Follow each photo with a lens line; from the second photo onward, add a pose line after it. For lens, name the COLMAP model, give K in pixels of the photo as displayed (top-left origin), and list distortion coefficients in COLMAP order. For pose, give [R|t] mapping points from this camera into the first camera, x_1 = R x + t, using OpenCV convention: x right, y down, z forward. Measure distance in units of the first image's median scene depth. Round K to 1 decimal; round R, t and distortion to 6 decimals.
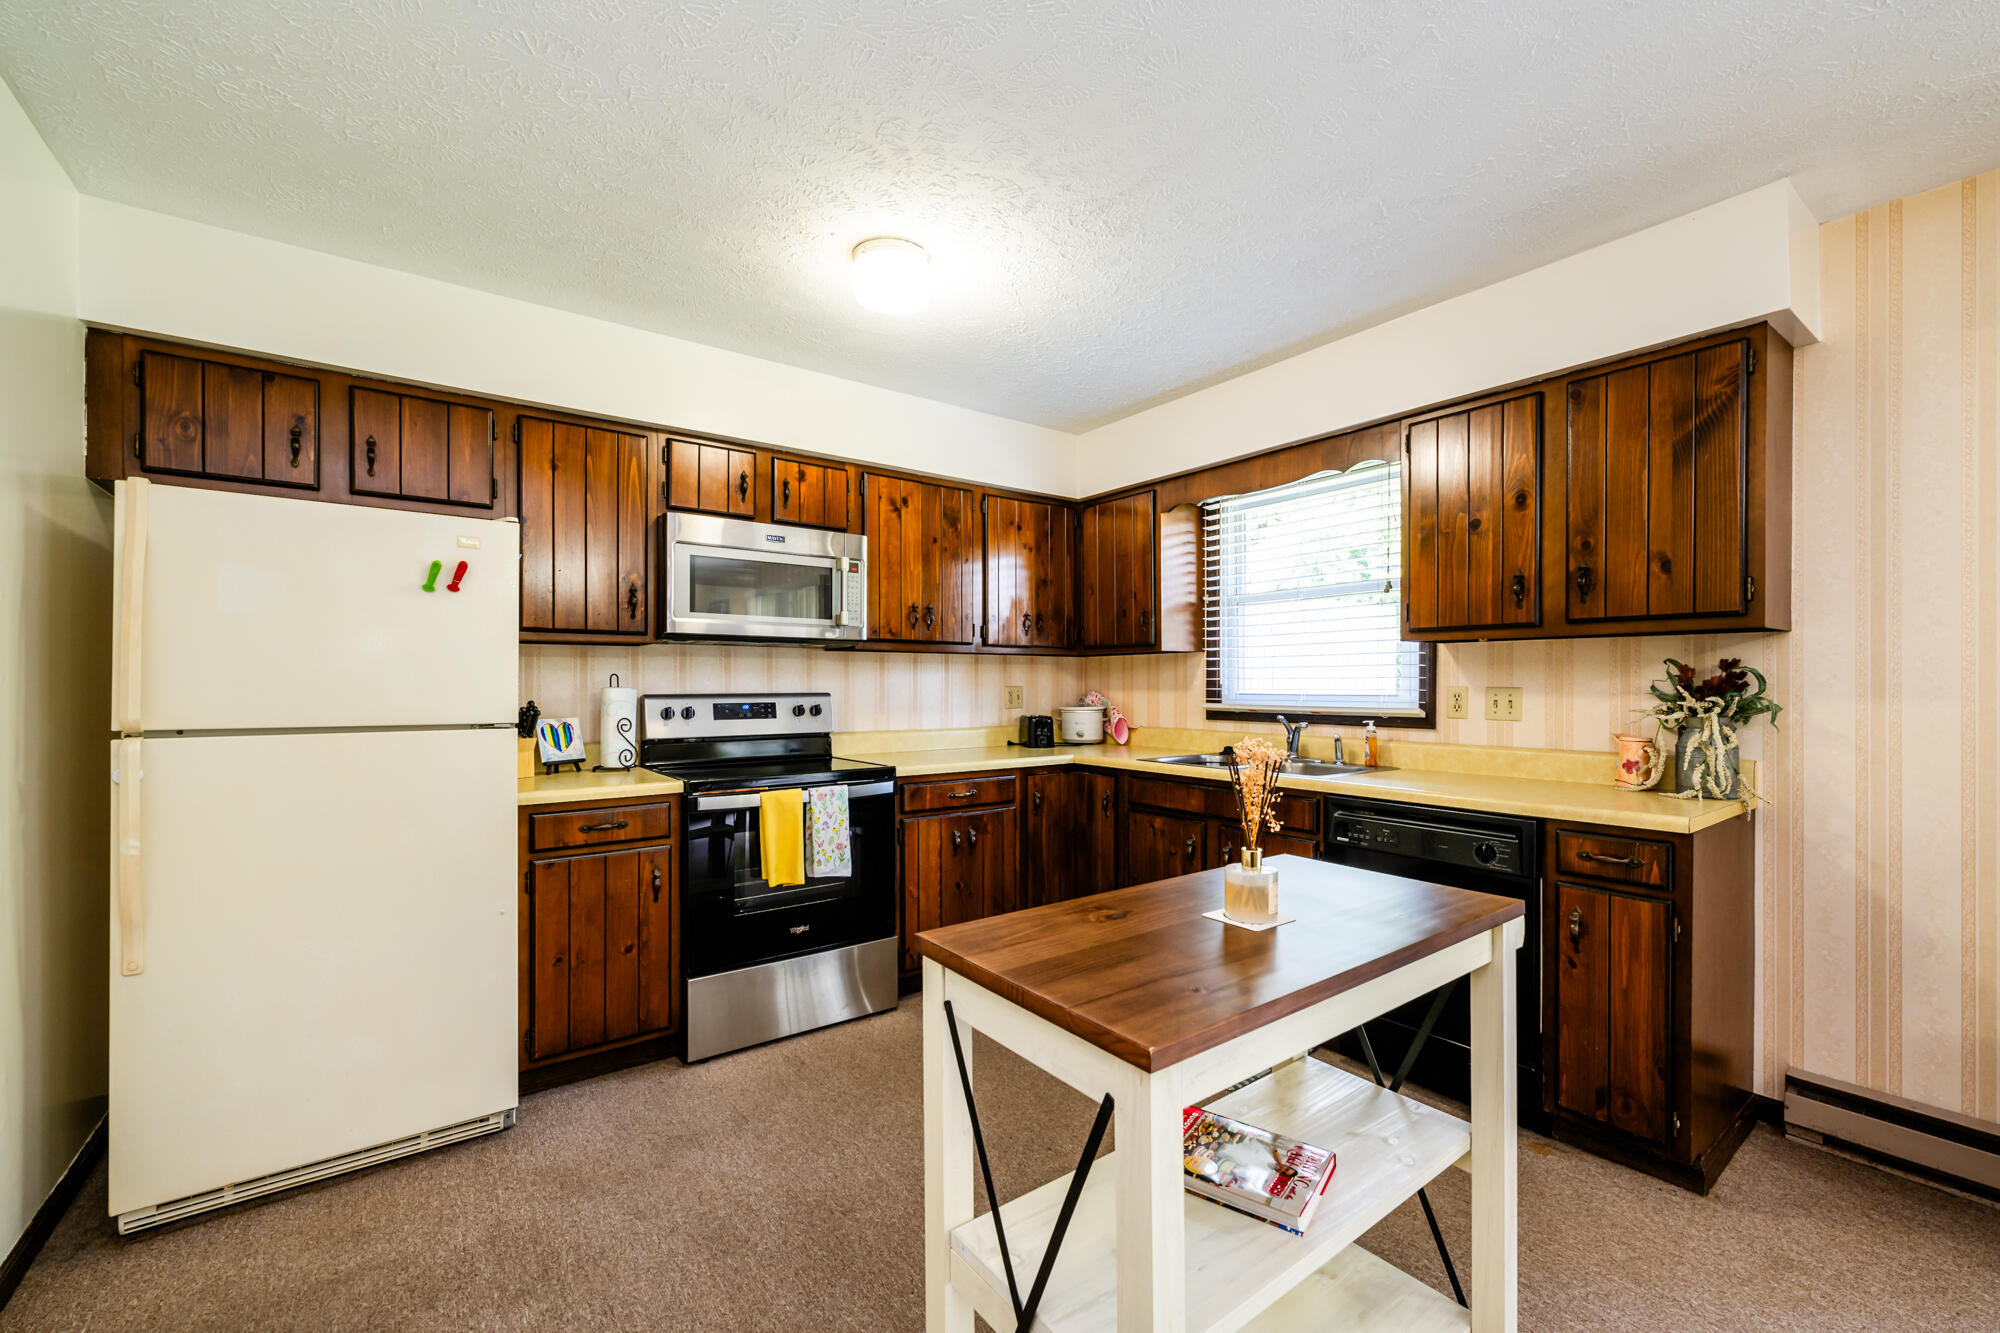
lens RADIAL K [[806.8, 0, 1000.0], [0, 806.8, 666.5], [0, 0, 1]] dist [-0.000673, 0.000014]
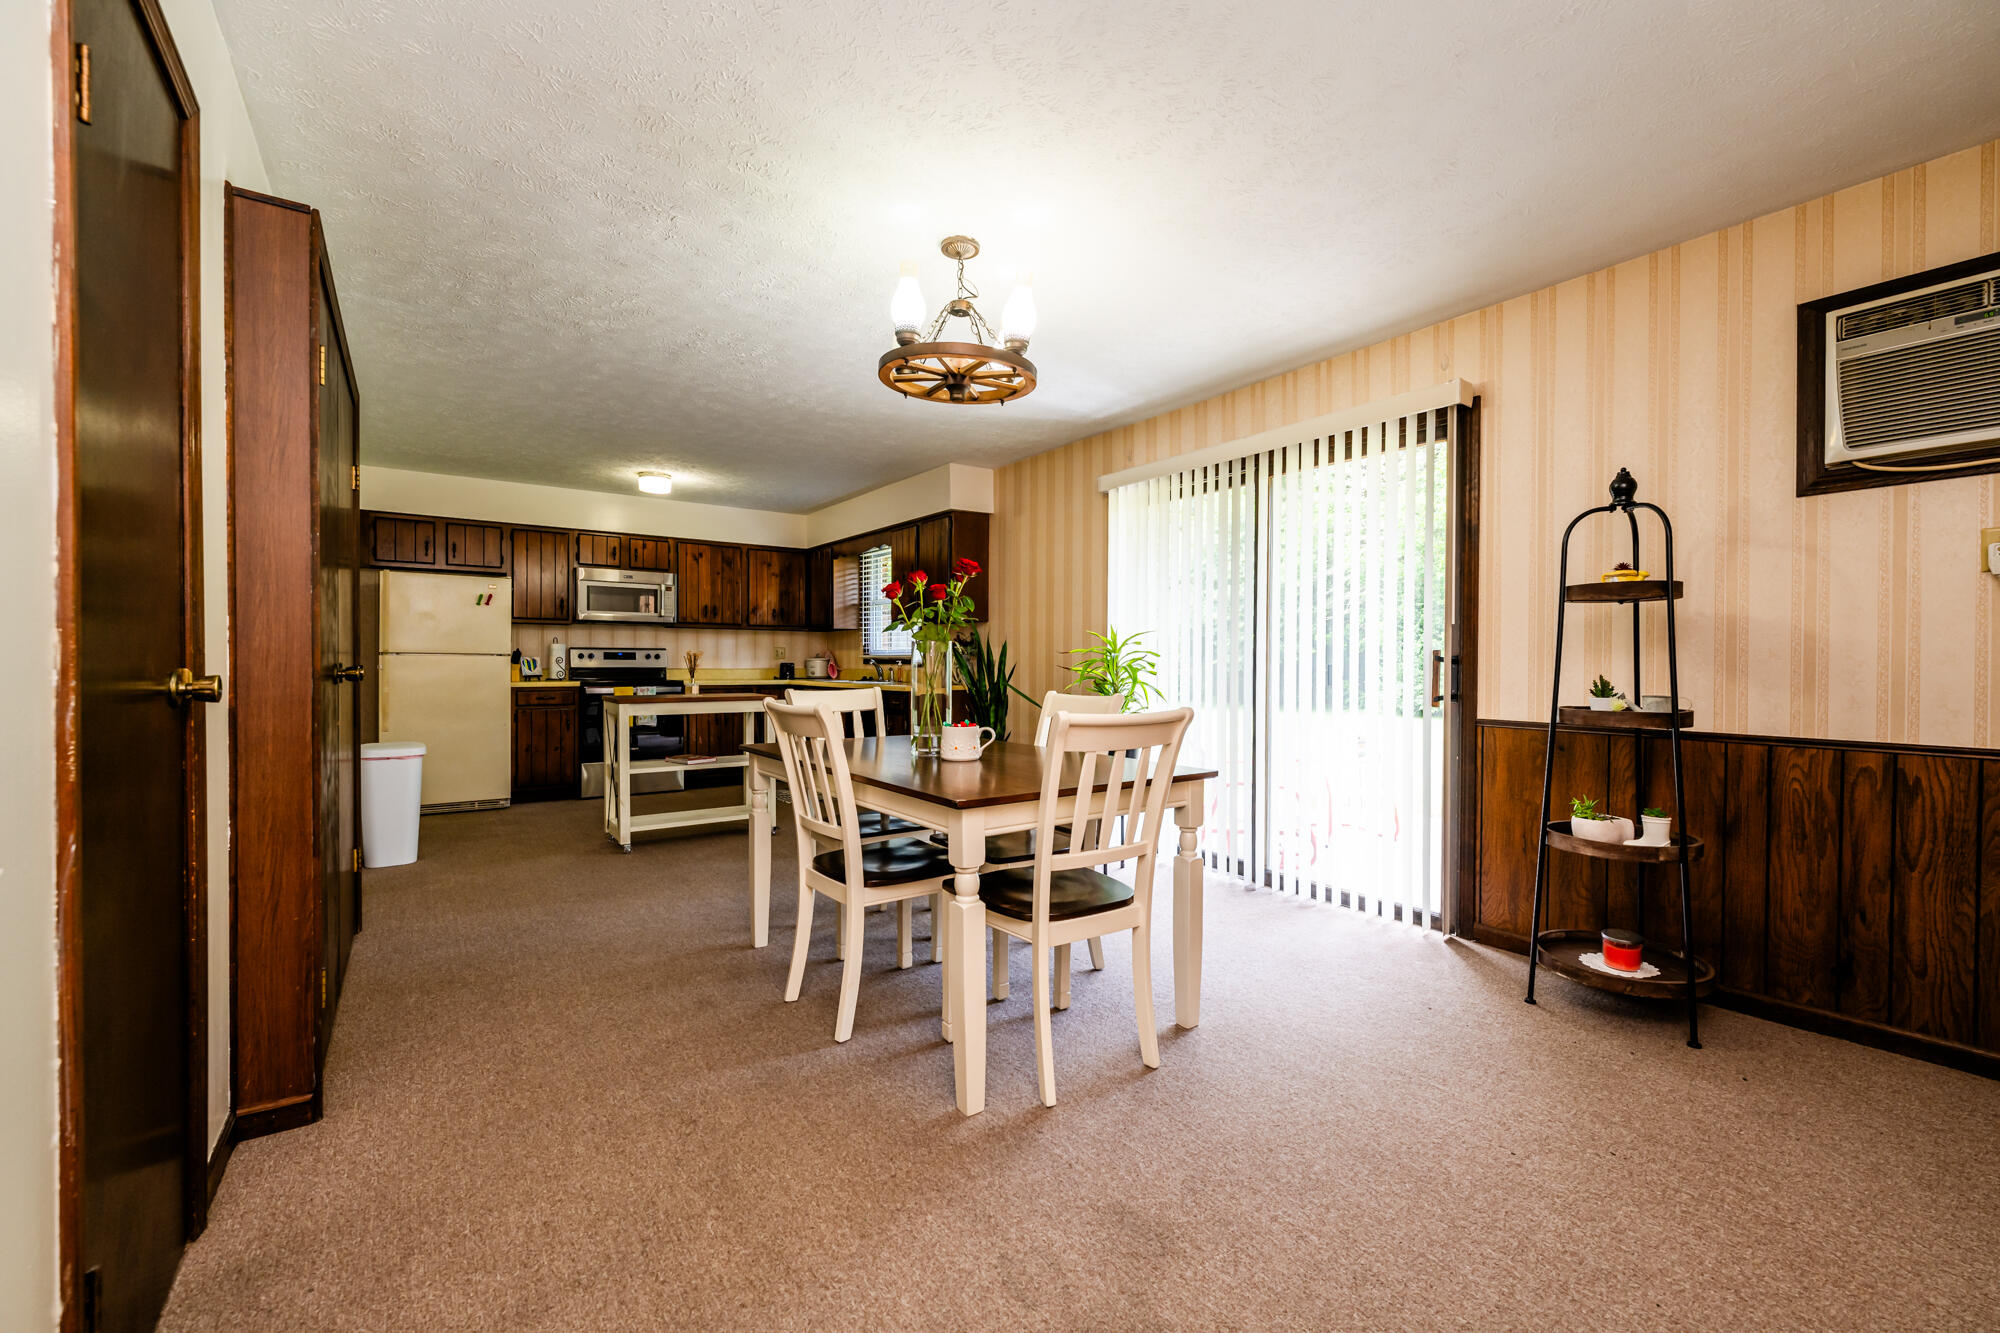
lens RADIAL K [[798.6, 0, 994.0], [0, 798.6, 652.2], [0, 0, 1]] dist [-0.000344, 0.000079]
pose [[0.999926, 0.006653, -0.010184, 0.743558], [-0.006558, 0.999935, 0.009366, 0.020756], [0.010245, -0.009299, 0.999904, -1.175665]]
